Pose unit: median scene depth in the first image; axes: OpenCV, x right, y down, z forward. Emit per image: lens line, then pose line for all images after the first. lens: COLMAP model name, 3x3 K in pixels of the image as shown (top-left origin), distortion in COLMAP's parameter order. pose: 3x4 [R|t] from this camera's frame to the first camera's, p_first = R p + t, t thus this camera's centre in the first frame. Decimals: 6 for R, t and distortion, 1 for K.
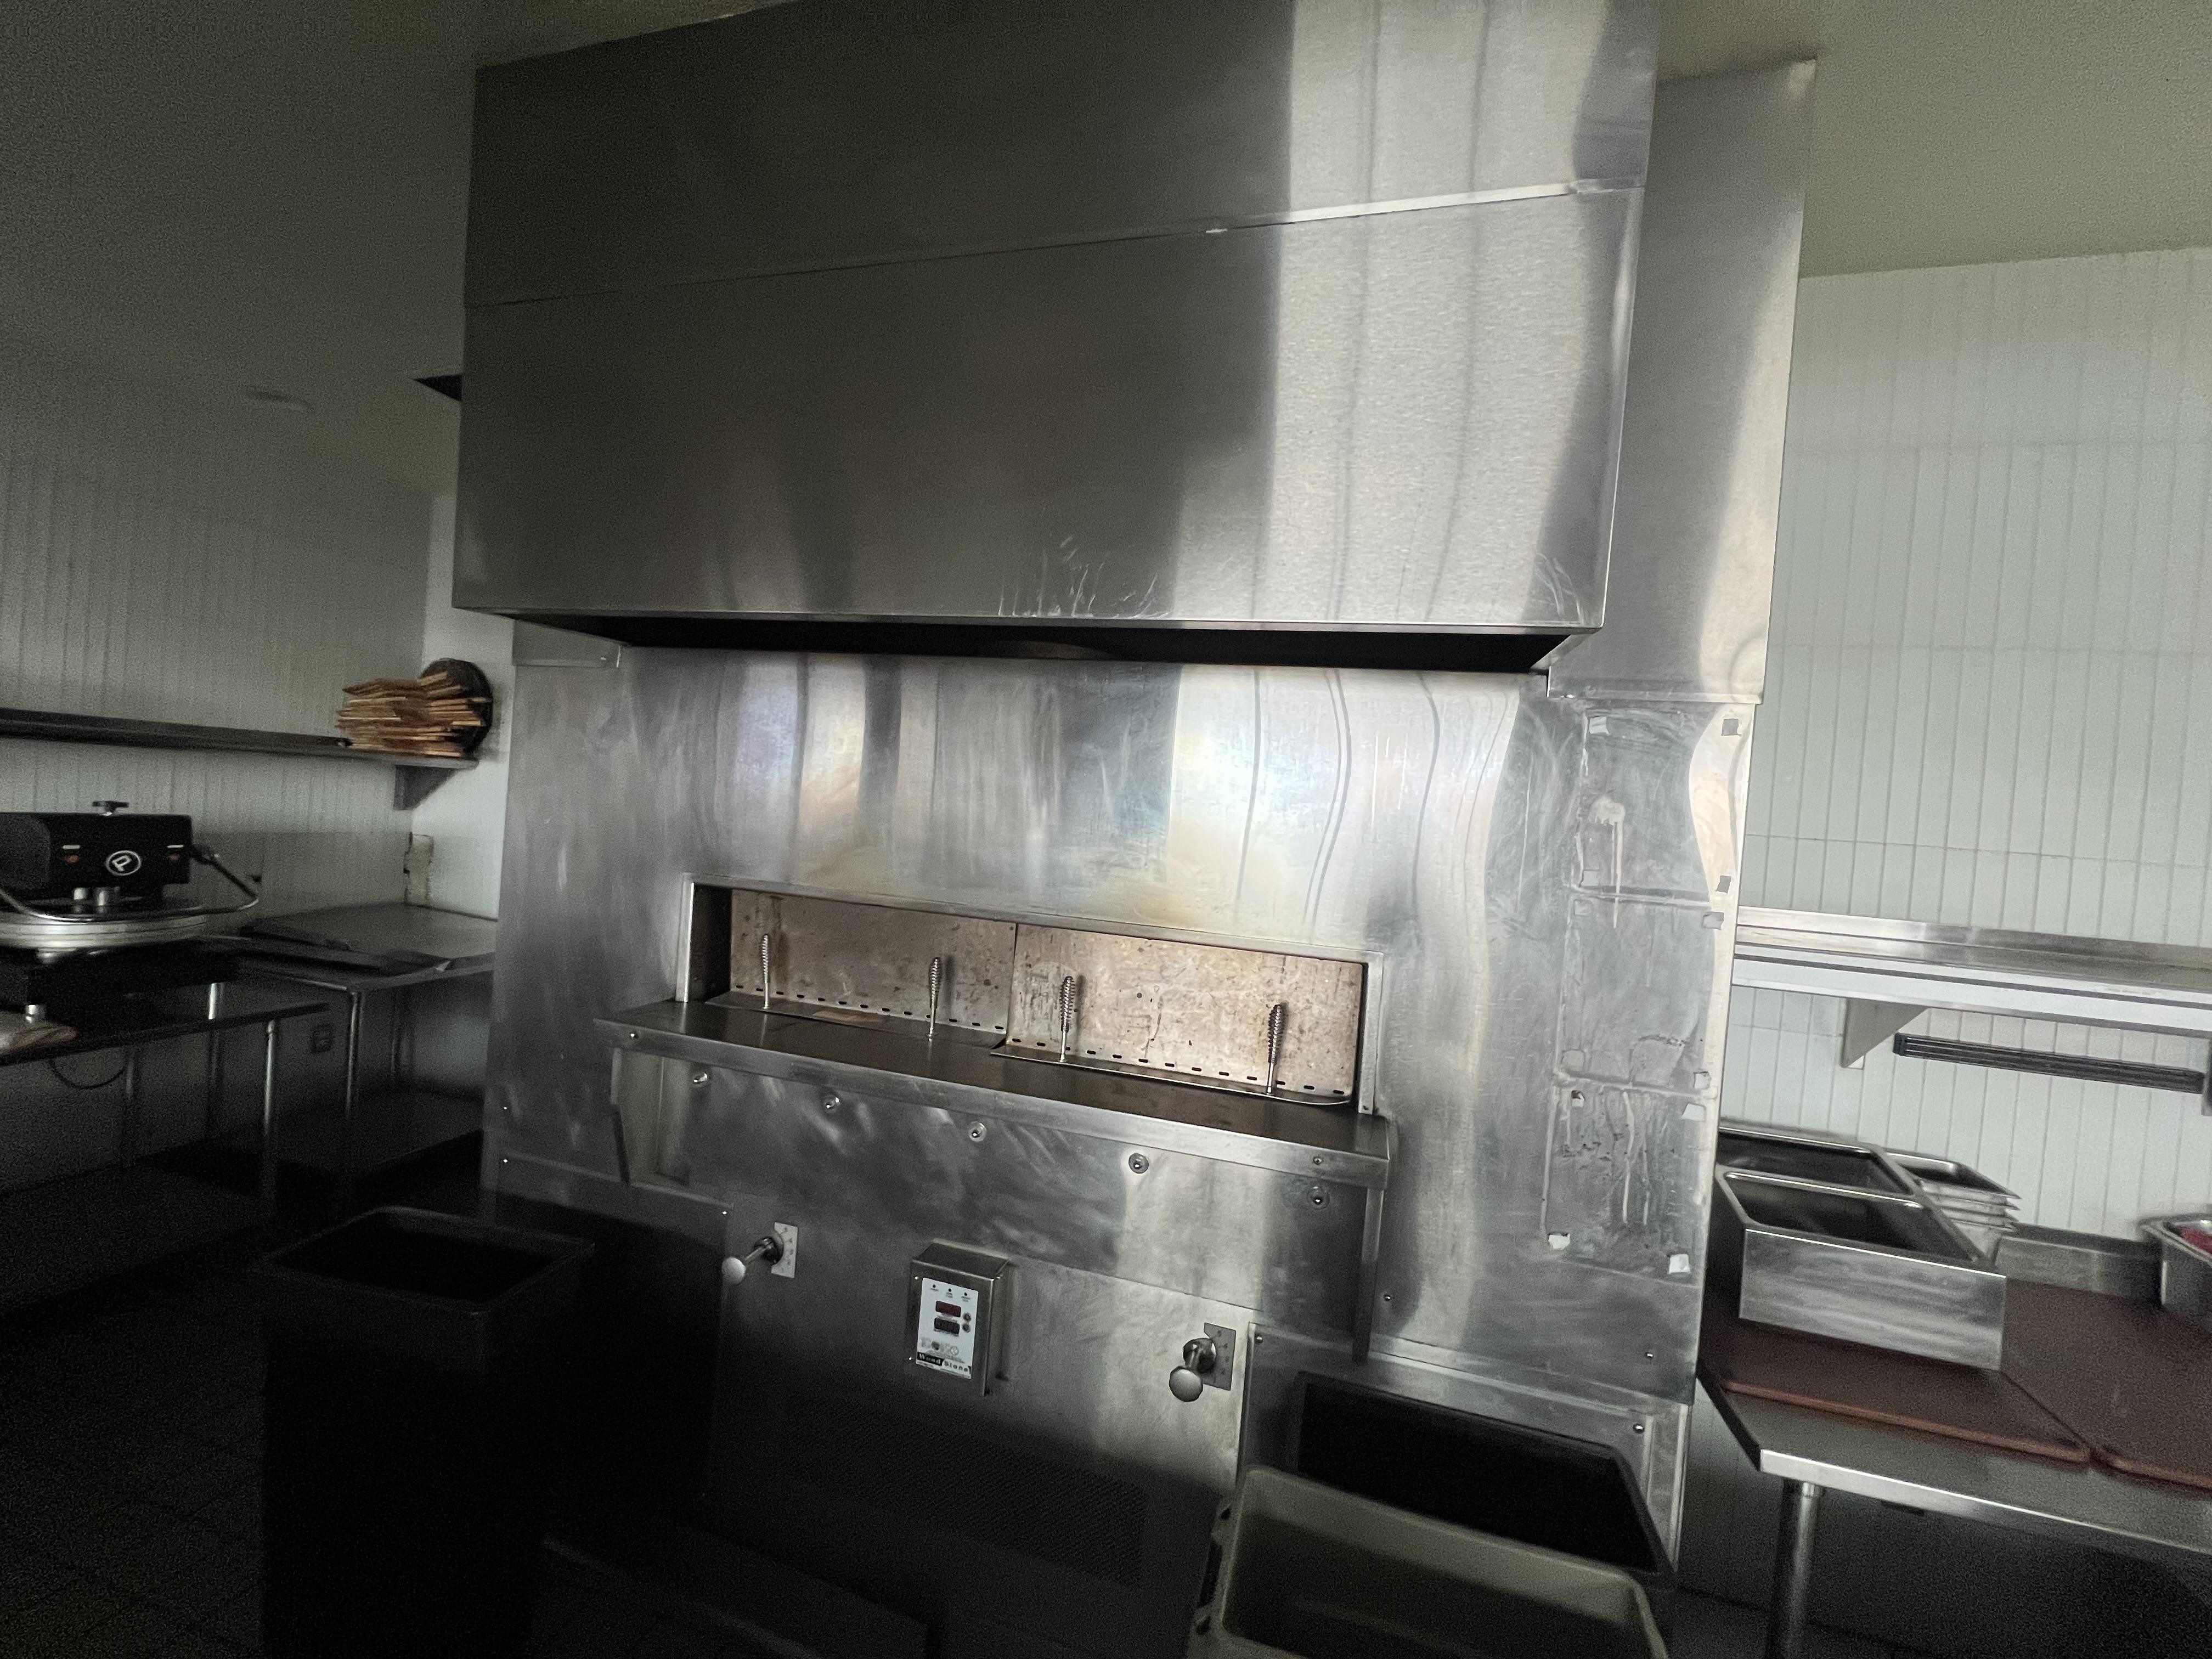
lens RADIAL K [[890.4, 0, 1102.2], [0, 890.4, 826.8], [0, 0, 1]] dist [-0.002929, -0.000224]
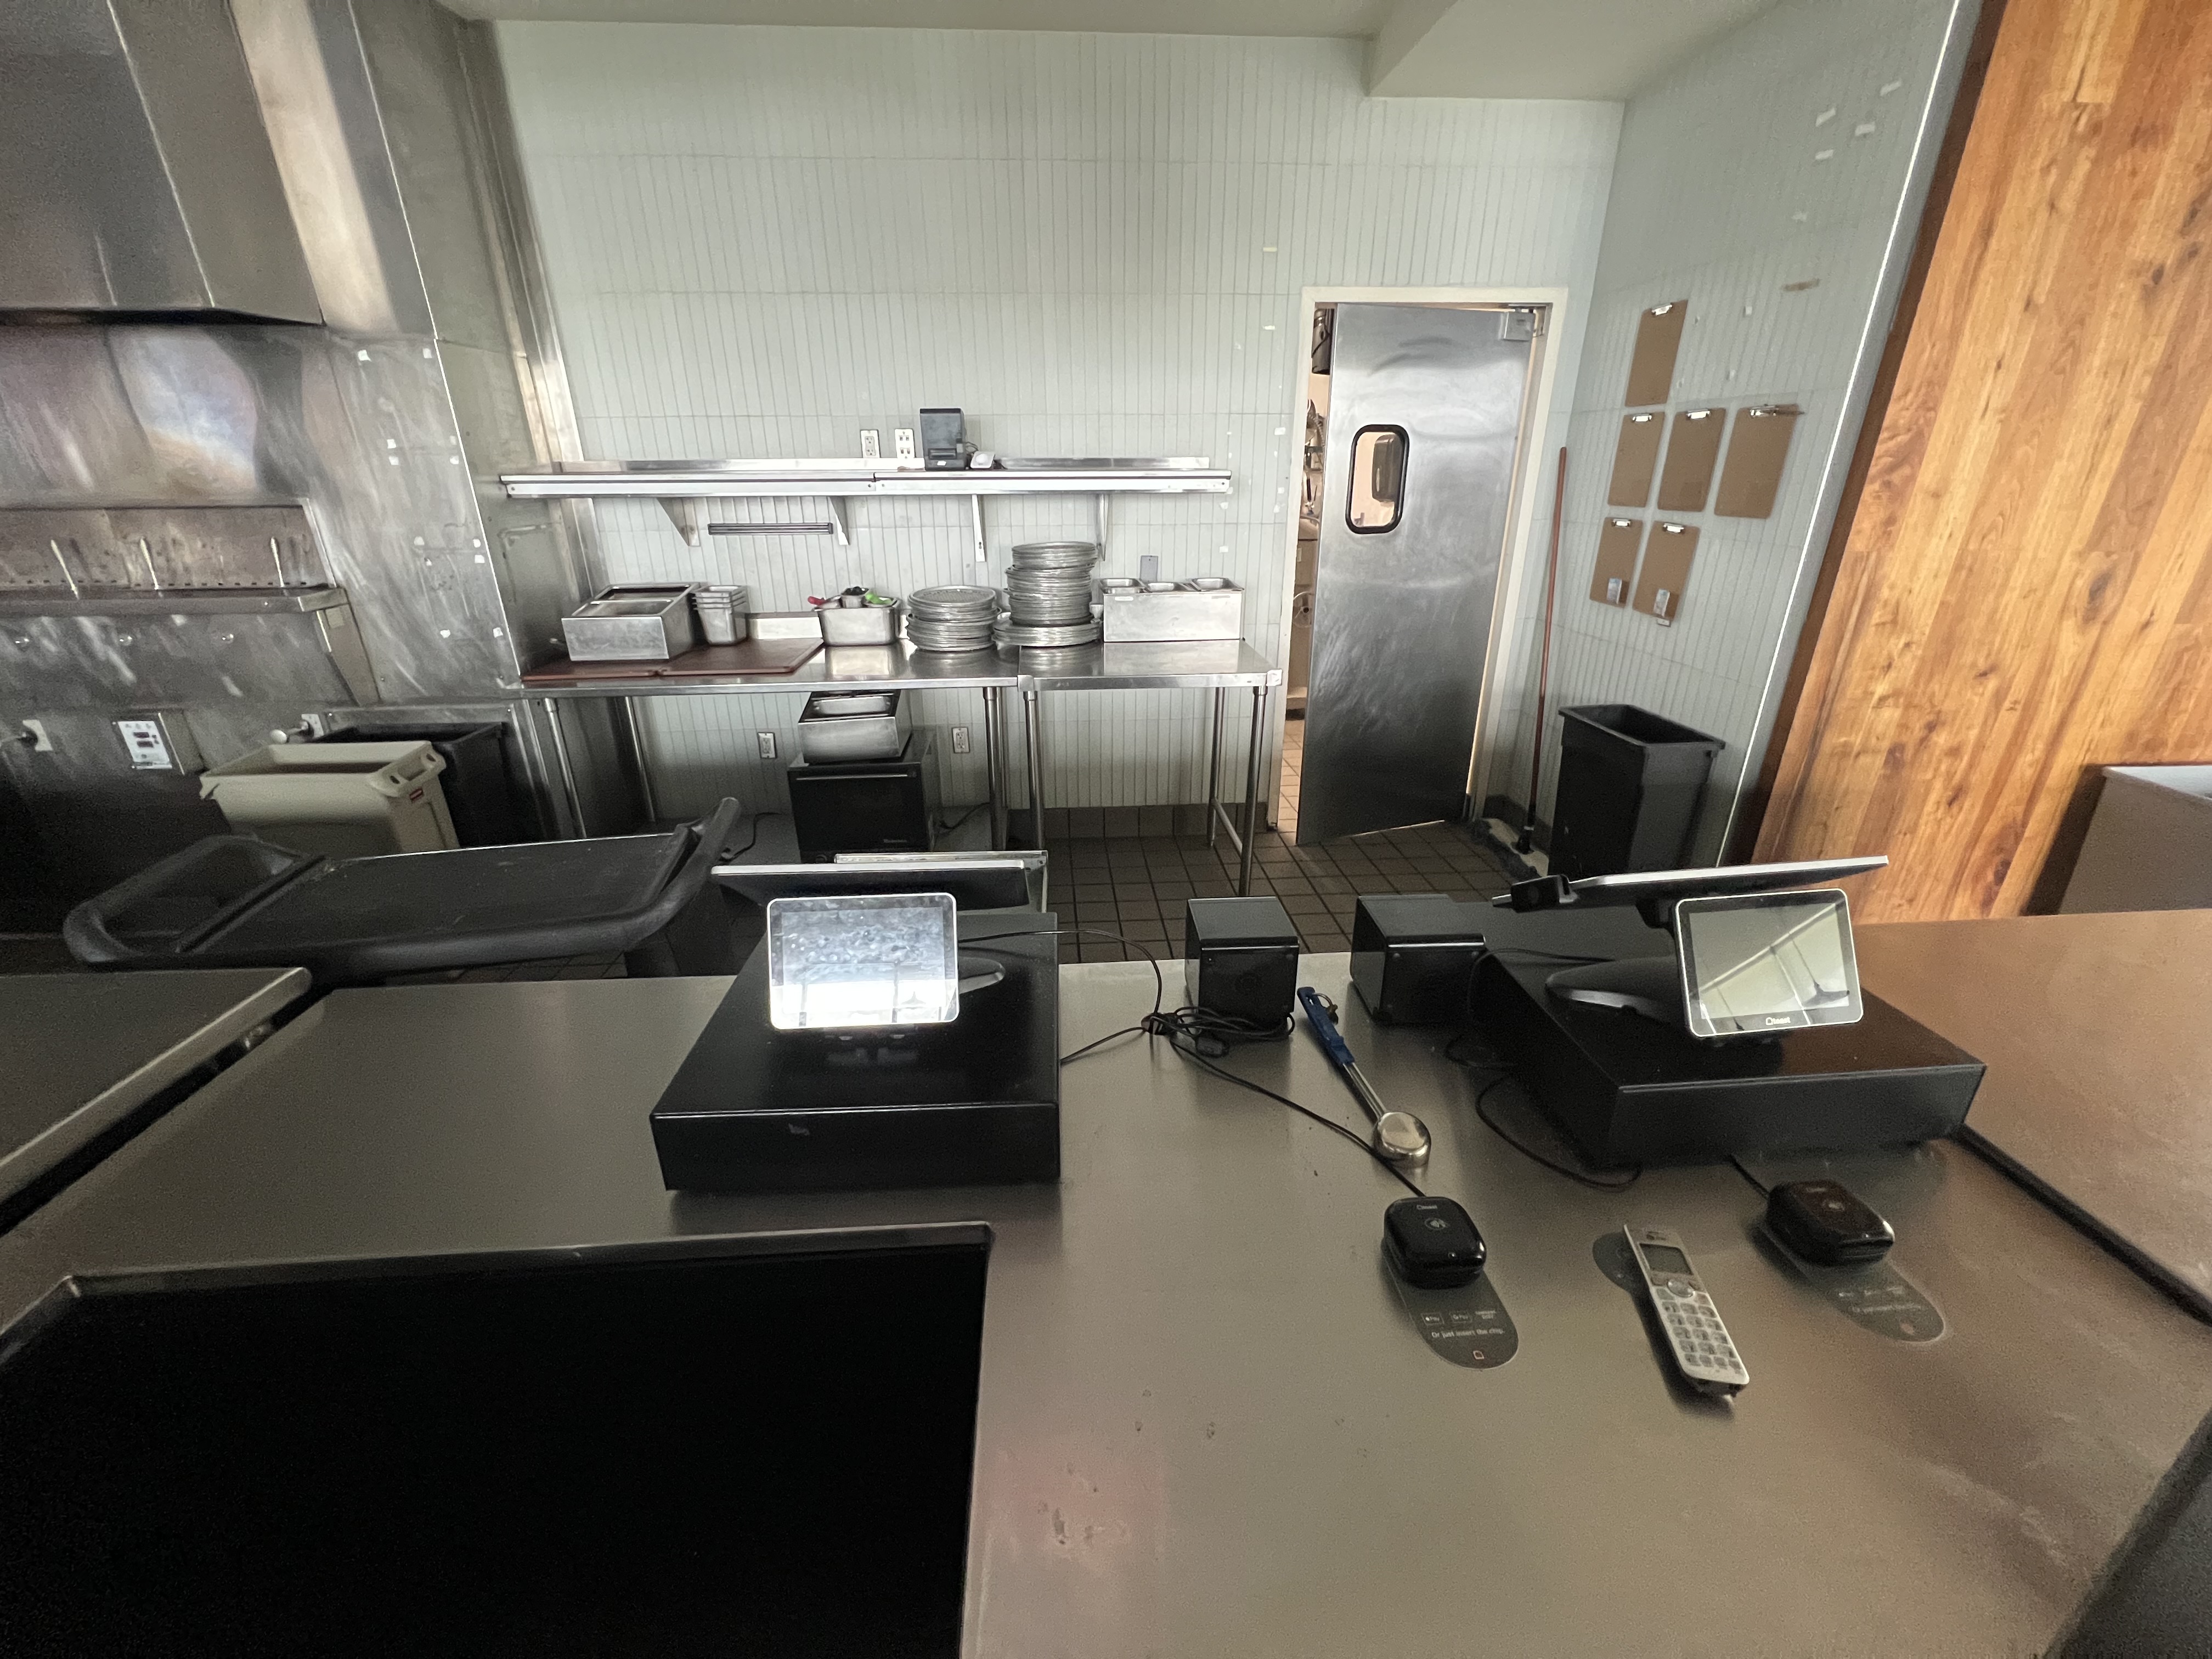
lens RADIAL K [[890.4, 0, 1109.8], [0, 890.4, 822.4], [0, 0, 1]] dist [-0.002929, -0.000224]
pose [[0.936132, -0.205016, 0.285702, 0.952233], [0.084907, 0.920203, 0.382121, 0.155672], [-0.341245, -0.333458, 0.878839, -1.121913]]
